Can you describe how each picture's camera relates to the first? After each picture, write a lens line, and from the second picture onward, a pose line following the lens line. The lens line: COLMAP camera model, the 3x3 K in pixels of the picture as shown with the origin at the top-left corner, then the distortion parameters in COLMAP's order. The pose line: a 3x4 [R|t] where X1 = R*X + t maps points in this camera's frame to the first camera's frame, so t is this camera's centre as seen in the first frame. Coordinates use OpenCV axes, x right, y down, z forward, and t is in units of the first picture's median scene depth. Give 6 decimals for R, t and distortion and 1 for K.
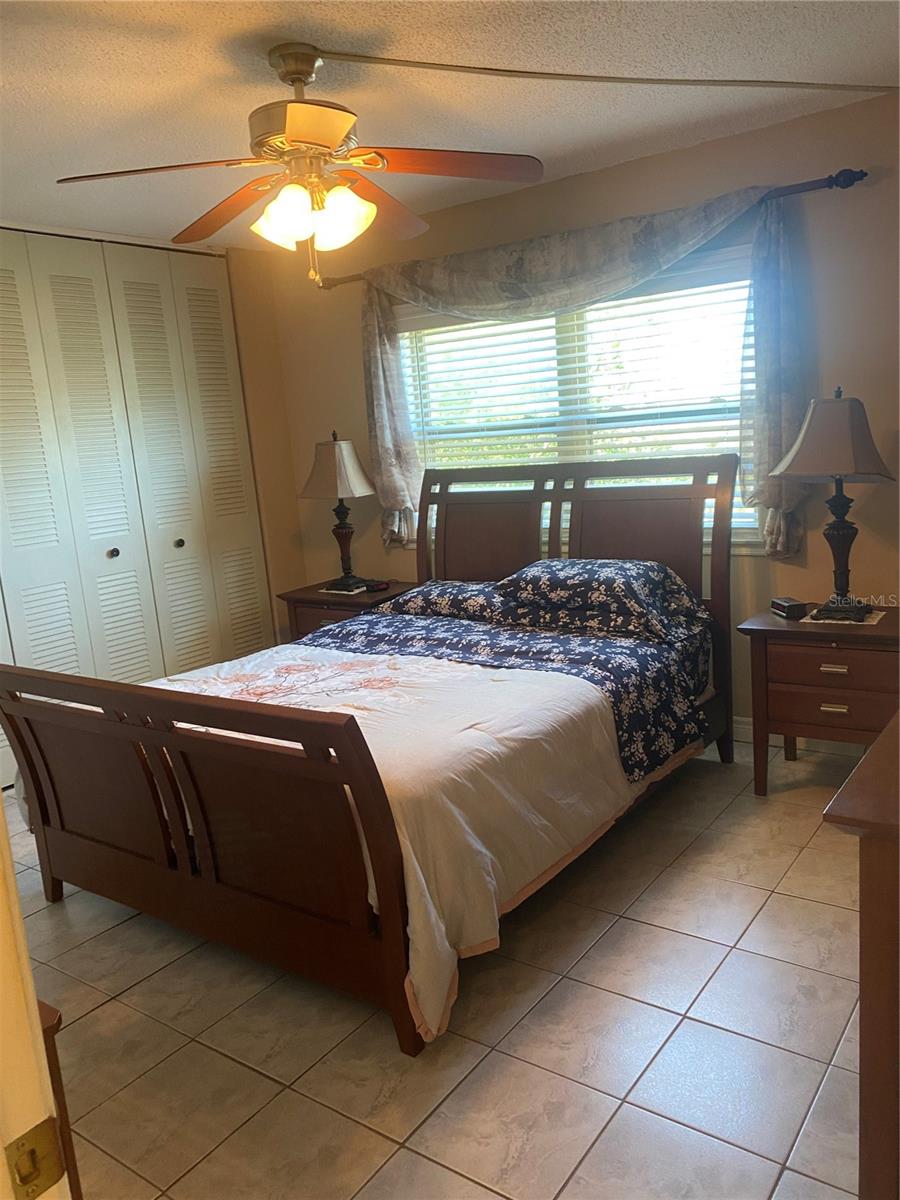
lens RADIAL K [[904.8, 0, 450.0], [0, 904.8, 600.0], [0, 0, 1]] dist [0.195874, -0.400367]
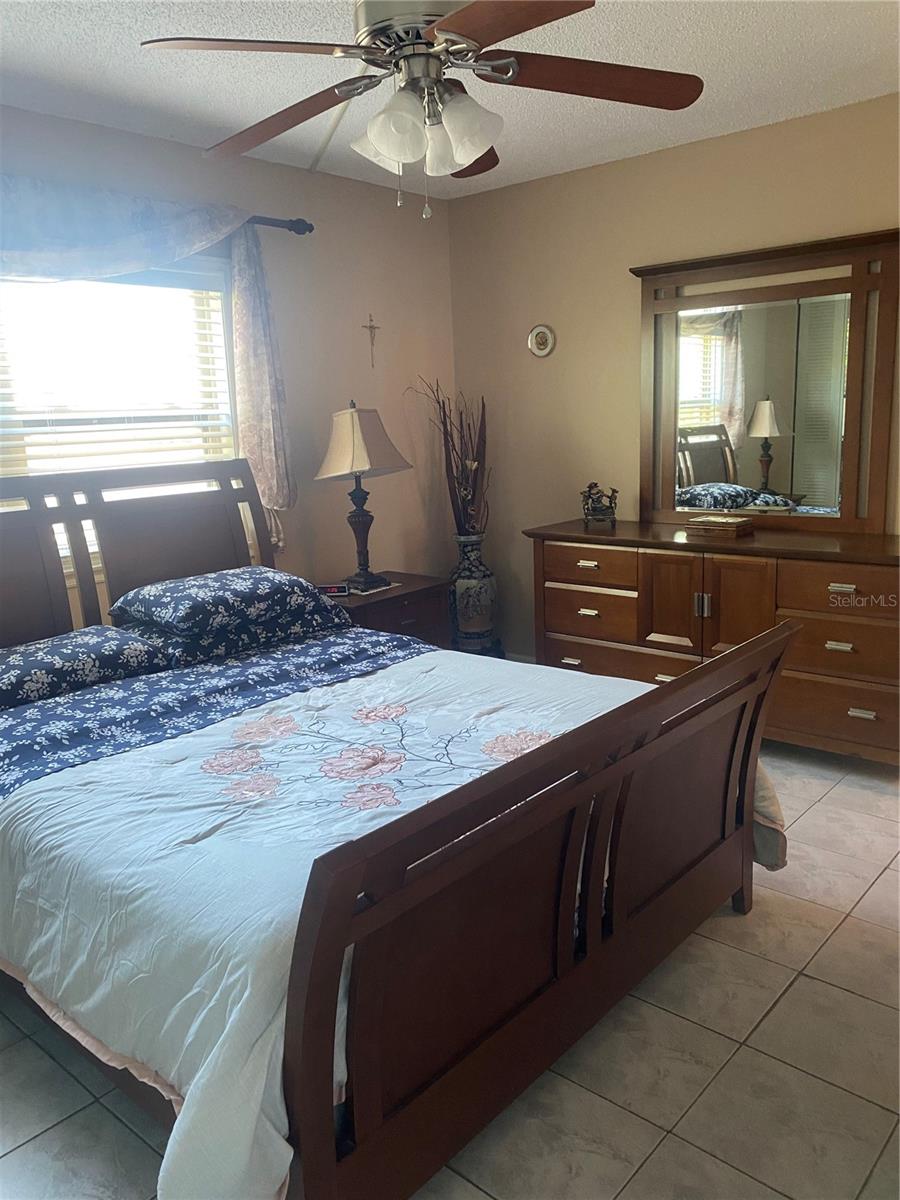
lens RADIAL K [[918.4, 0, 469.9], [0, 918.4, 603.2], [0, 0, 1]] dist [0.025519, -0.014262]
pose [[0.077174, -0.129538, 0.988567, -0.741281], [0.216330, 0.970078, 0.110227, -0.063816], [-0.973265, 0.205350, 0.102887, 0.708100]]
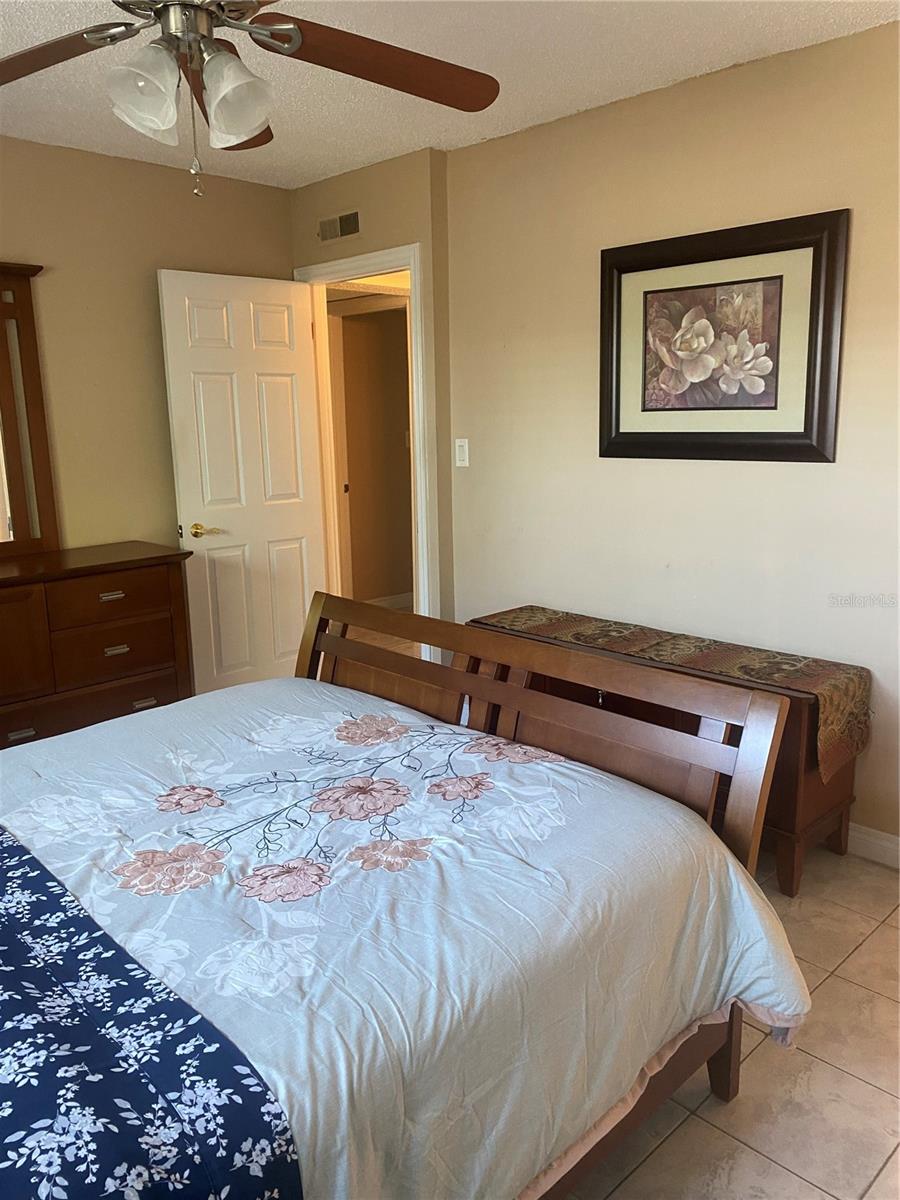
lens RADIAL K [[890.4, 0, 450.0], [0, 890.4, 600.0], [0, 0, 1]] dist [-0.005803, -0.004487]
pose [[-0.982334, 0.062418, 0.176419, -0.327681], [0.124880, 0.920770, 0.369578, -0.210909], [-0.139373, 0.385080, -0.912299, 1.287237]]
